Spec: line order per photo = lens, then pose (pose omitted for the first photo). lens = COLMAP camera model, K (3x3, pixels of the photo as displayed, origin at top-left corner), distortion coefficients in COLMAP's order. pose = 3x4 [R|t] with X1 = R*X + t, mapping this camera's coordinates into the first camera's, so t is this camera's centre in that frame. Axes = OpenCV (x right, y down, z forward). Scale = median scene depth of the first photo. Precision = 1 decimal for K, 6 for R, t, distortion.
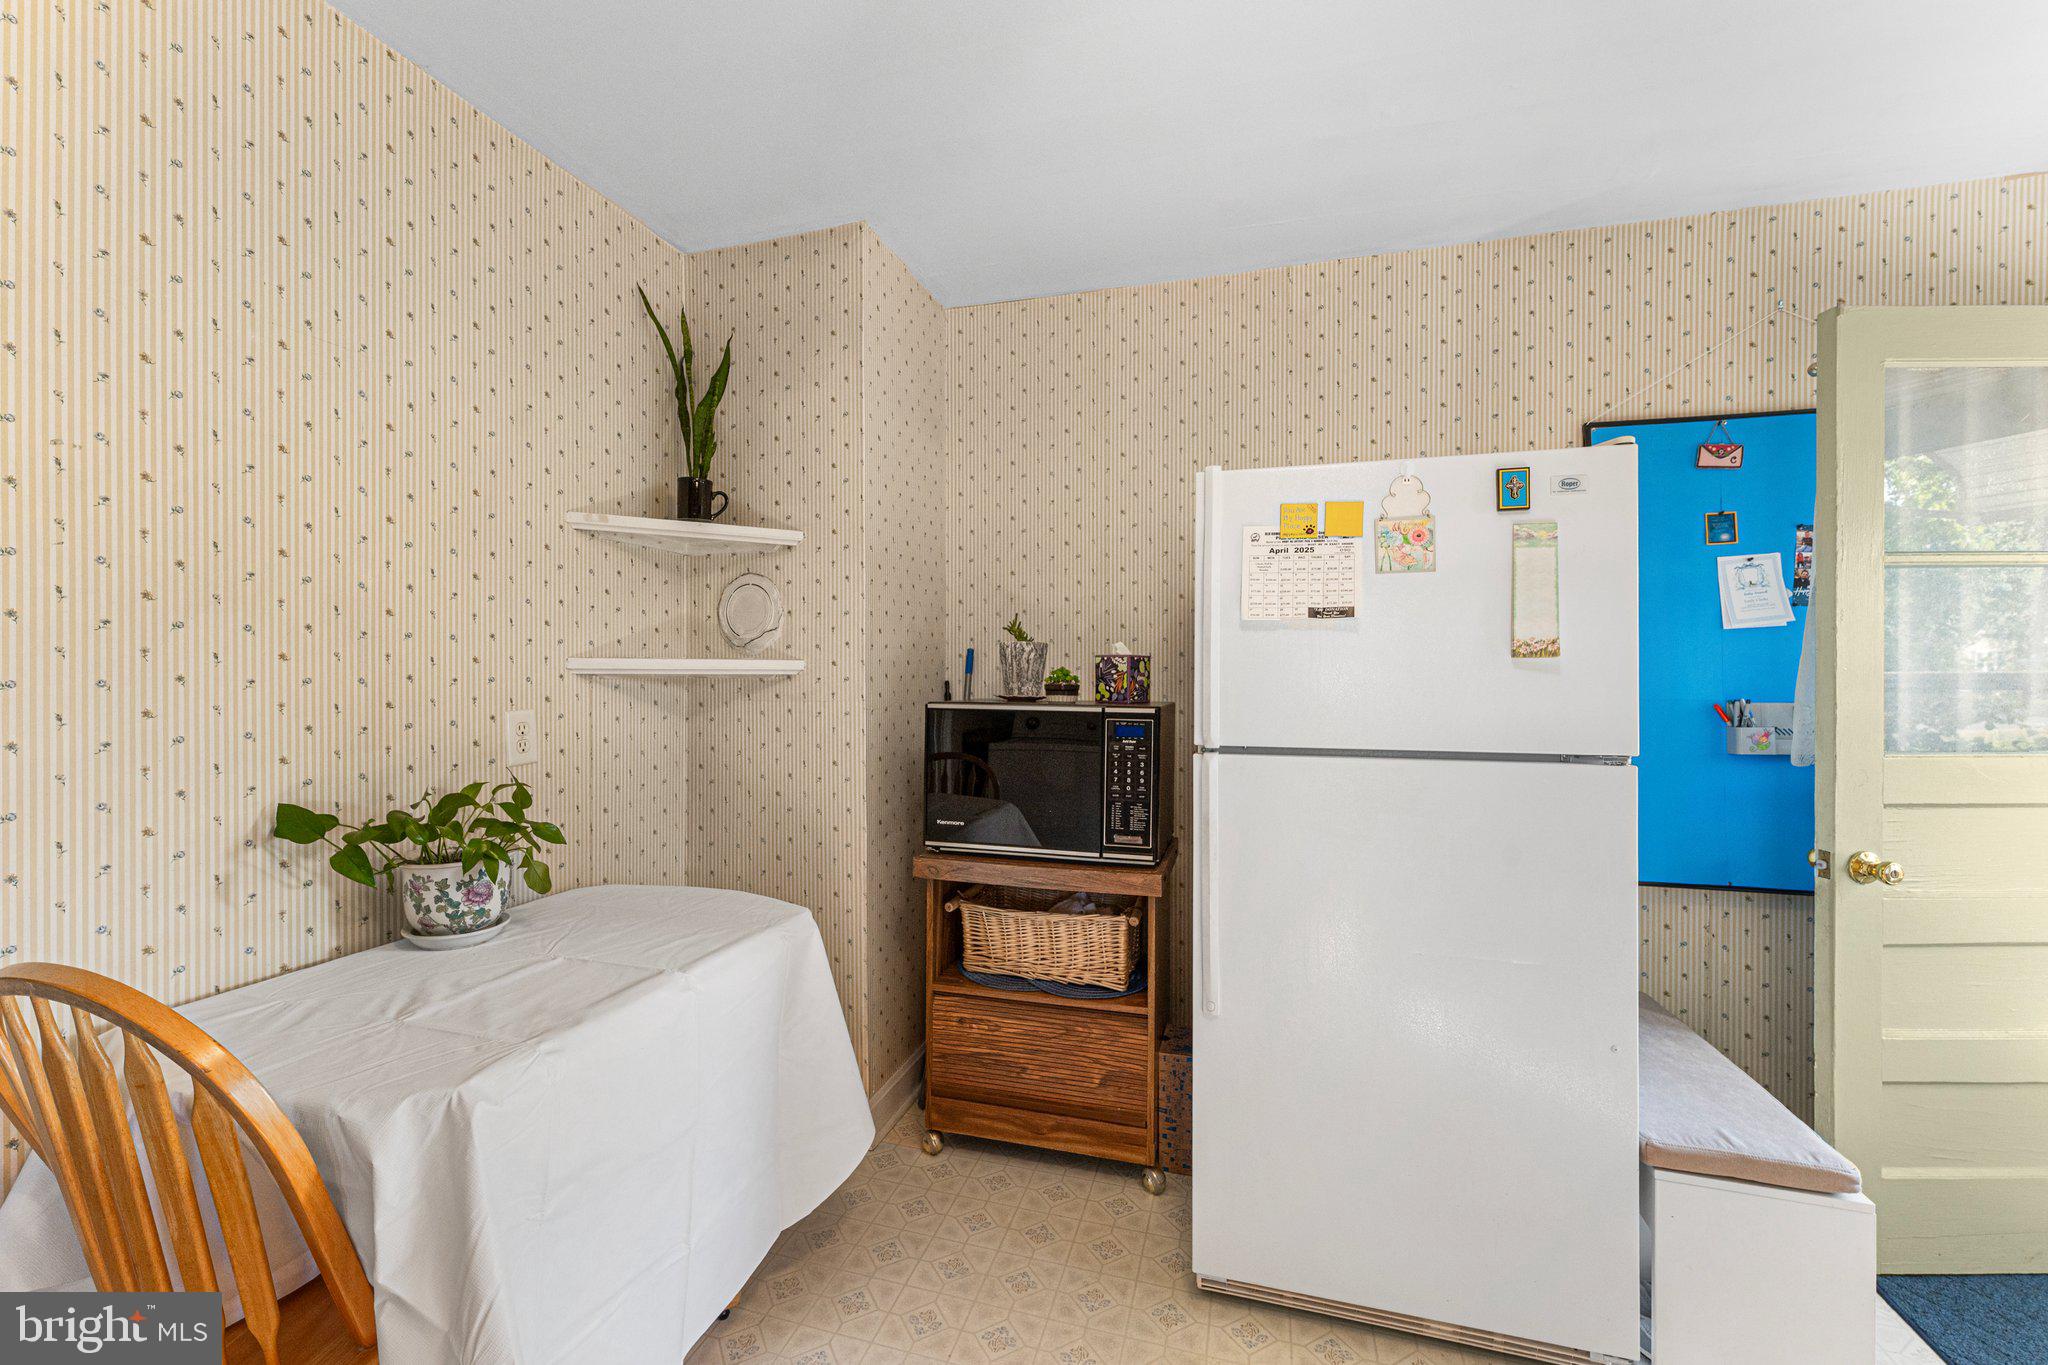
lens RADIAL K [[825.5, 0, 1025.9], [0, 825.5, 674.6], [0, 0, 1]] dist [-0.000196, 0.000151]
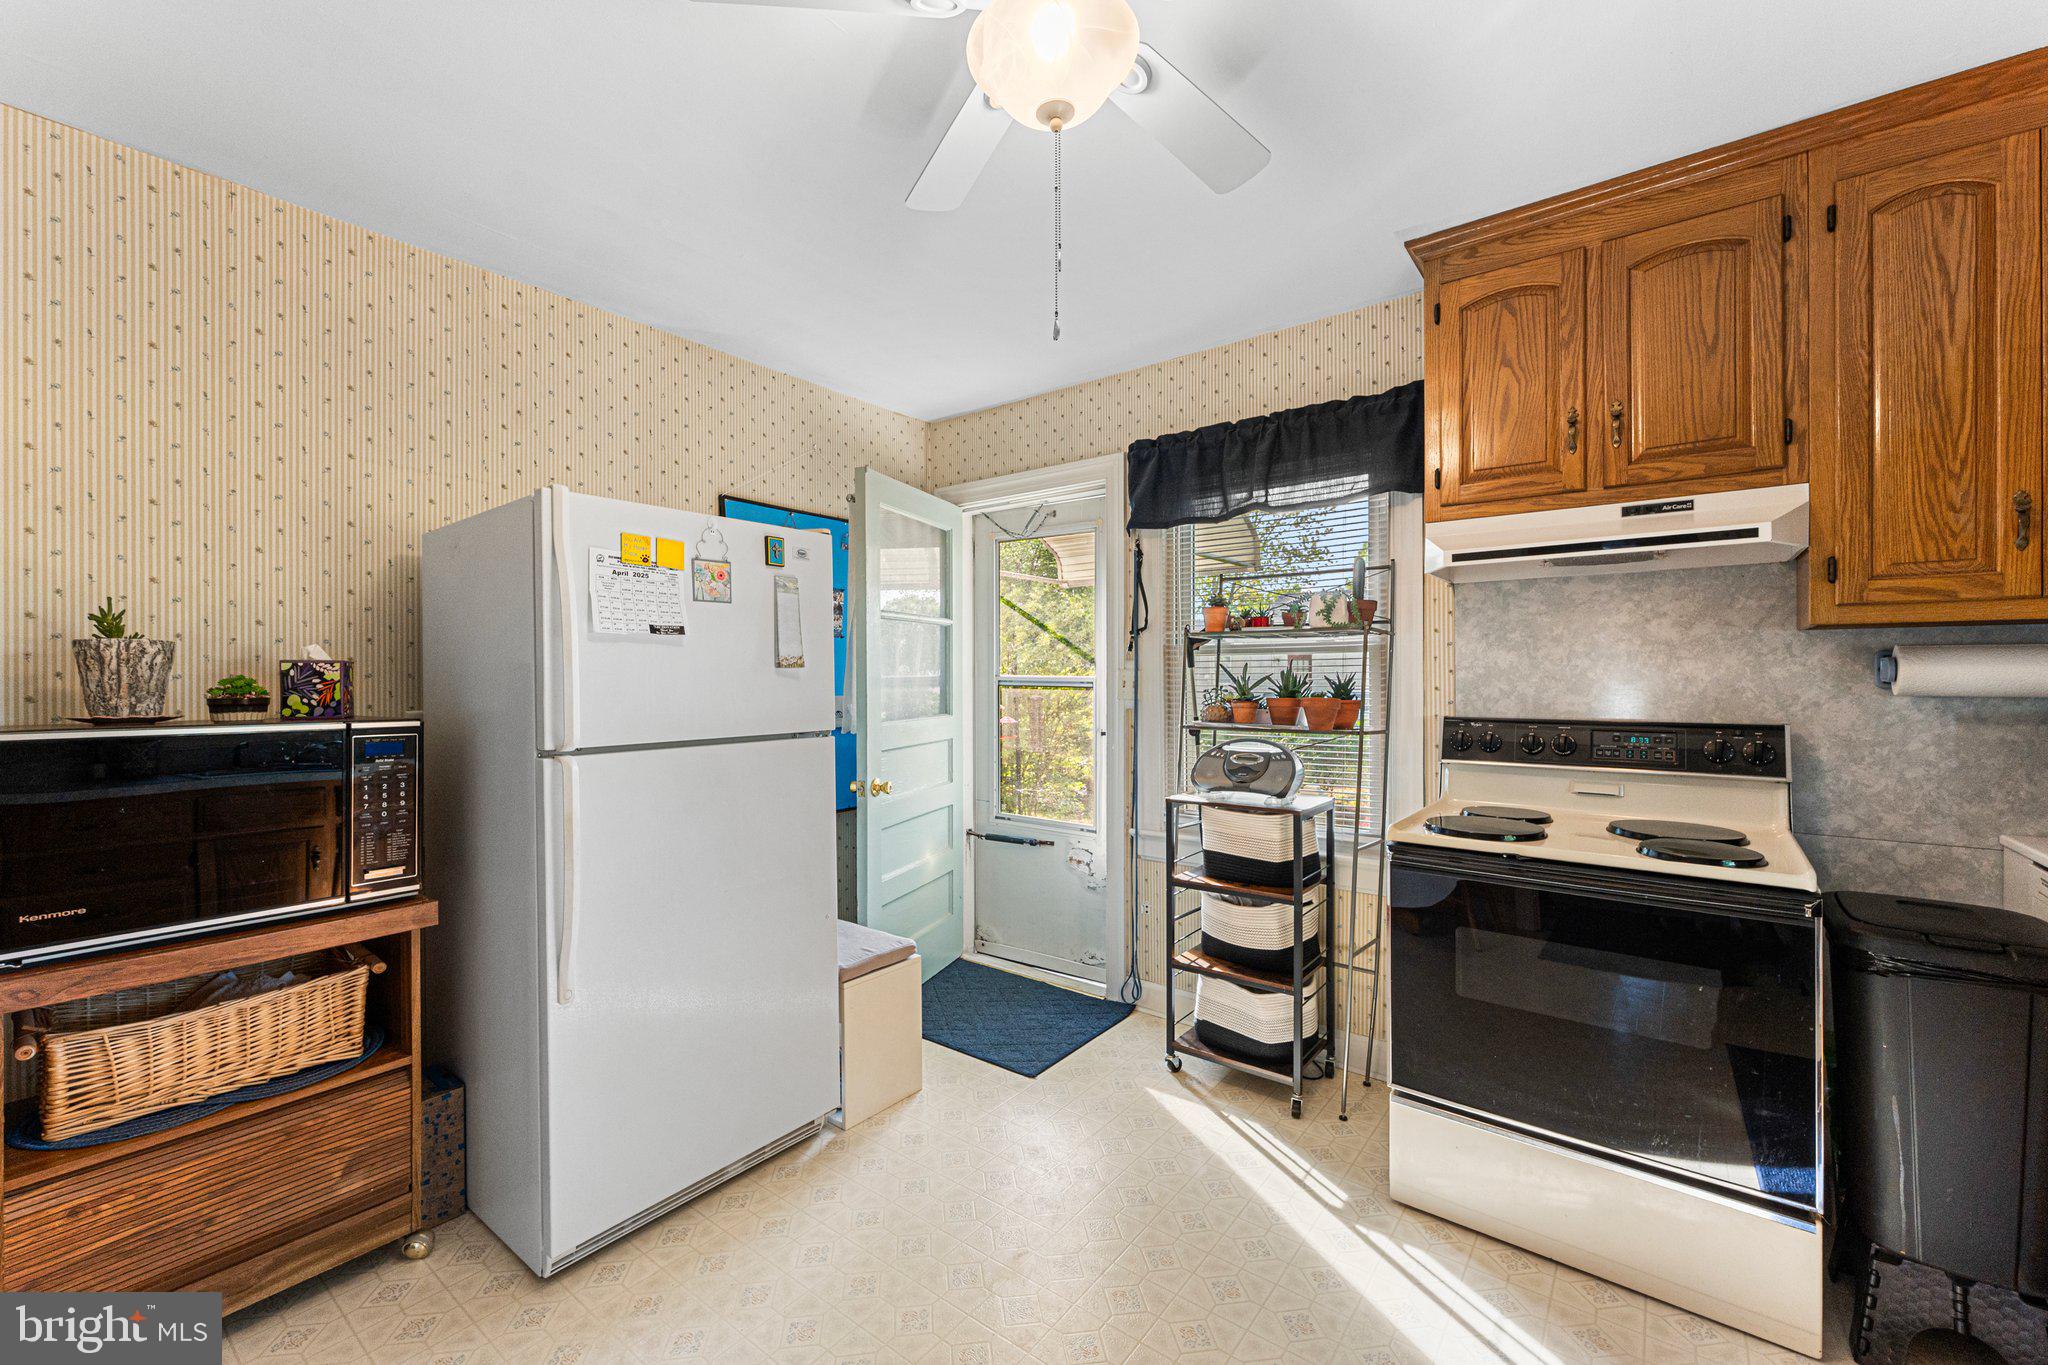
lens RADIAL K [[825.5, 0, 1025.9], [0, 825.5, 674.6], [0, 0, 1]] dist [-0.000196, 0.000151]
pose [[0.362131, -0.002022, 0.932125, -0.434081], [0.010078, 0.999948, -0.001746, -0.001336], [-0.932073, 0.010026, 0.362132, 0.049421]]
